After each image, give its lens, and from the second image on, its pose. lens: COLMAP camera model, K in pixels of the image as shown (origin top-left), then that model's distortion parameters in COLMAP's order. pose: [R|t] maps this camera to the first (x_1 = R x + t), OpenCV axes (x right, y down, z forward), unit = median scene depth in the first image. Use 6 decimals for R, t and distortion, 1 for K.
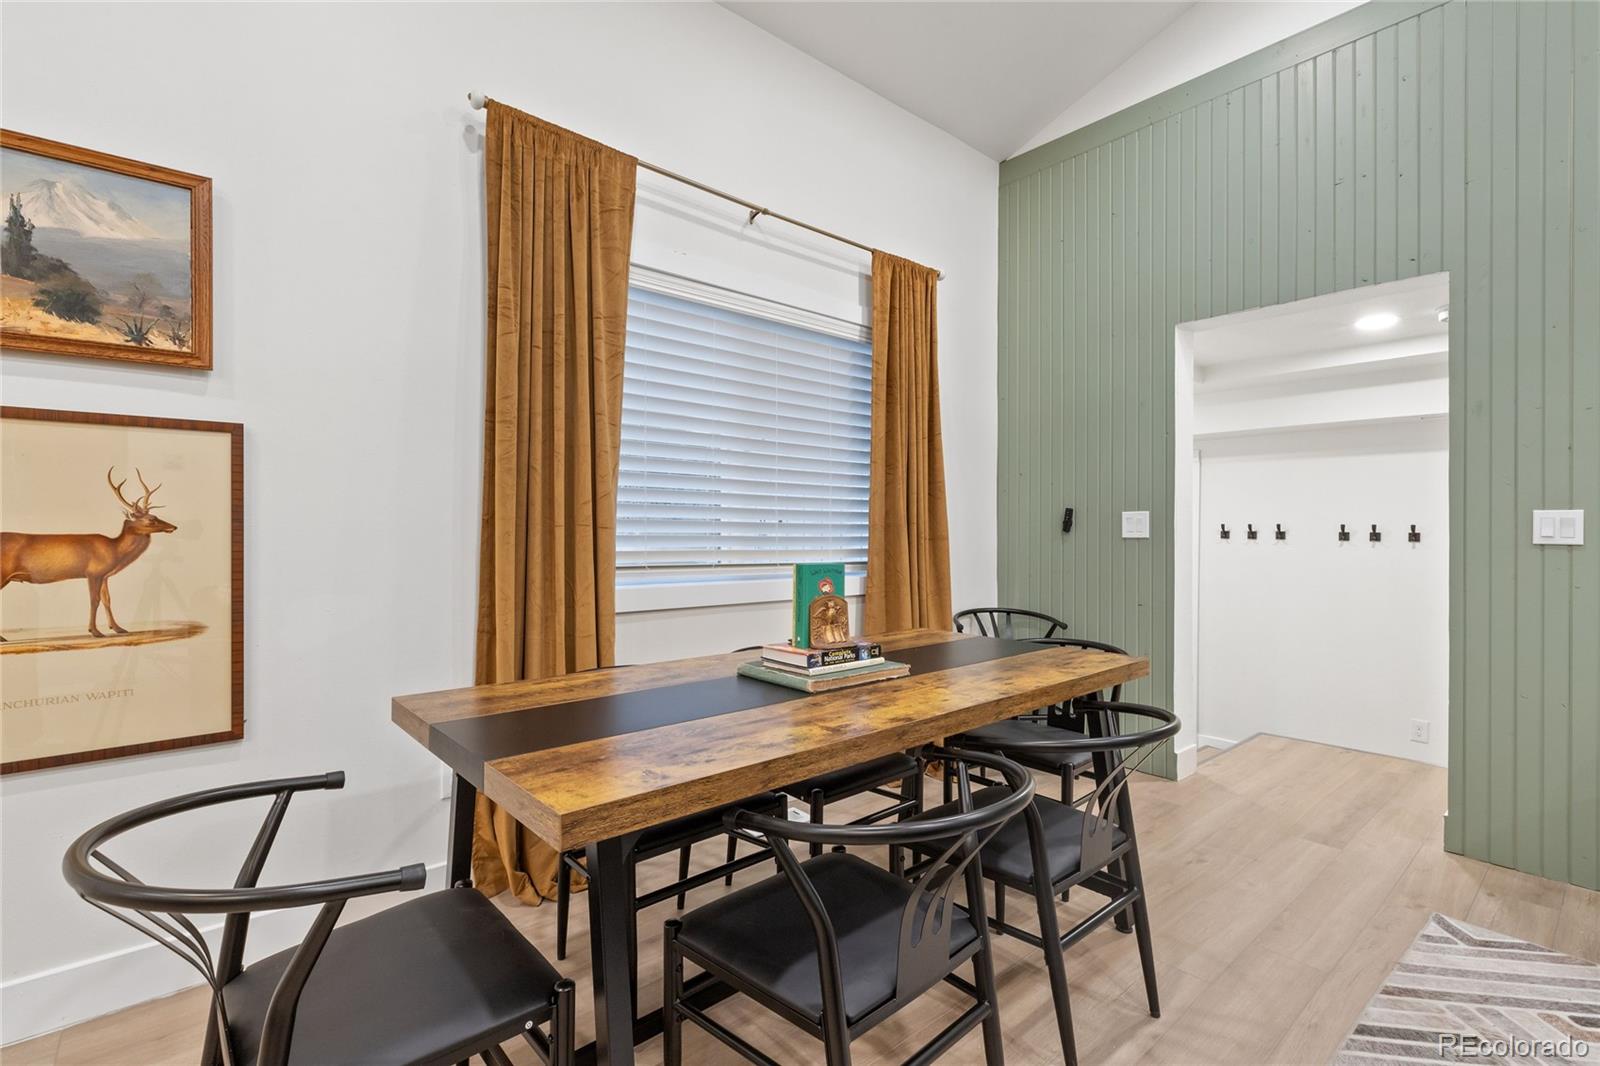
lens RADIAL K [[712.0, 0, 803.7], [0, 712.0, 531.1], [0, 0, 1]] dist [0.002991, -0.000407]
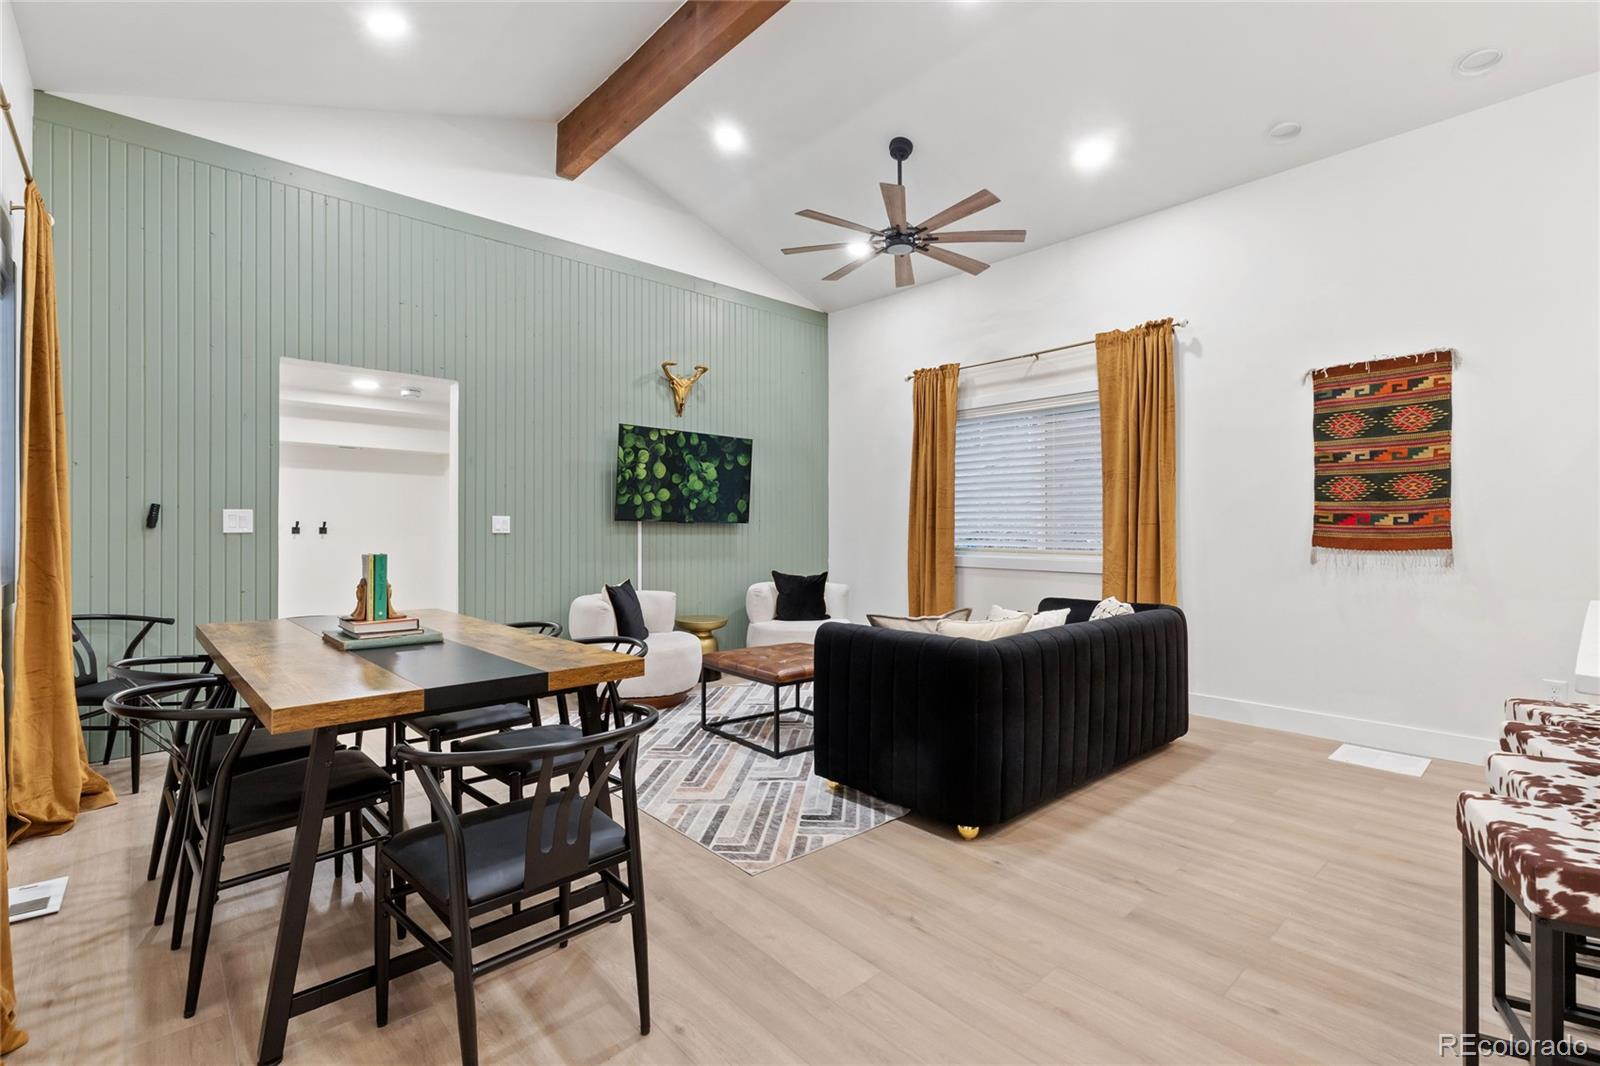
lens RADIAL K [[712.0, 0, 803.7], [0, 712.0, 531.1], [0, 0, 1]] dist [0.002991, -0.000407]
pose [[0.011328, -0.007285, 0.999909, -0.663833], [0.000354, 0.999973, 0.007282, -0.001236], [-0.999936, 0.000271, 0.011330, 0.092616]]
